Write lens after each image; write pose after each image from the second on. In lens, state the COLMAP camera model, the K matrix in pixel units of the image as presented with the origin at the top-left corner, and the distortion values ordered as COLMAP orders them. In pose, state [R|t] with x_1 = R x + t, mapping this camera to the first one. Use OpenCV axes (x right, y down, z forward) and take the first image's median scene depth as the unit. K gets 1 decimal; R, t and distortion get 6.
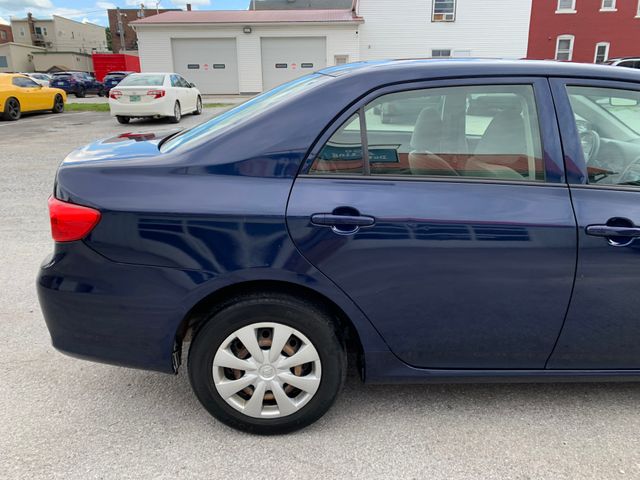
lens RADIAL K [[489.2, 0, 321.4], [0, 489.2, 248.8], [0, 0, 1]] dist [0.012162, -0.017295]
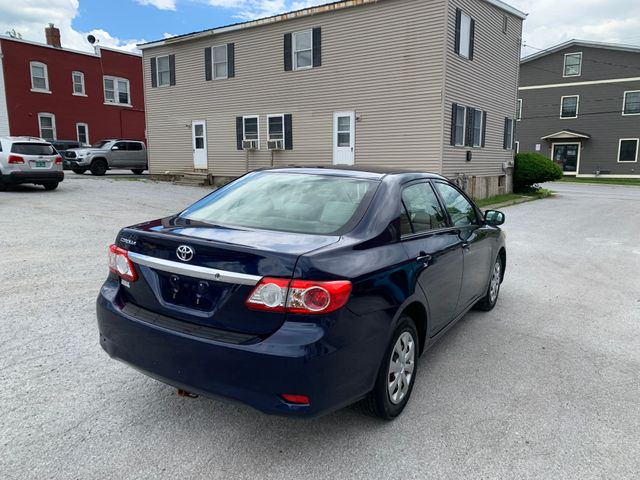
lens RADIAL K [[489.2, 0, 321.4], [0, 489.2, 248.8], [0, 0, 1]] dist [0.012162, -0.017295]
pose [[0.531648, -0.130717, 0.836817, -0.151343], [0.244571, 0.969623, -0.003919, -0.016732], [-0.810885, 0.206745, 0.547468, 0.029762]]
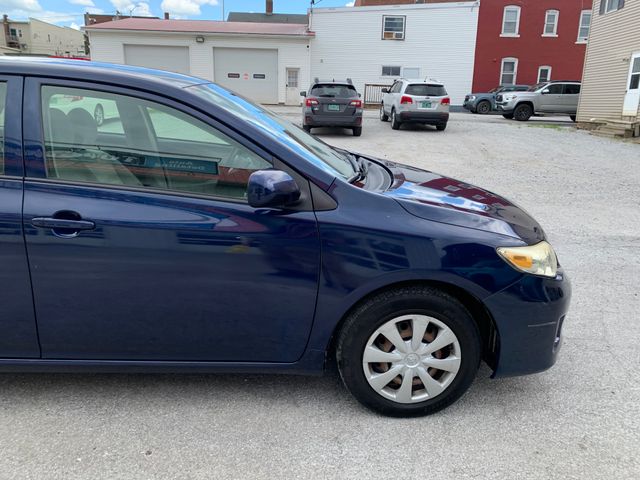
lens RADIAL K [[489.5, 0, 322.3], [0, 489.5, 237.5], [0, 0, 1]] dist [0.000583, -0.003686]
pose [[0.998771, 0.026455, 0.041904, 0.103700], [-0.024582, 0.998702, -0.044607, 0.002588], [-0.043030, 0.043522, 0.998125, -0.005784]]
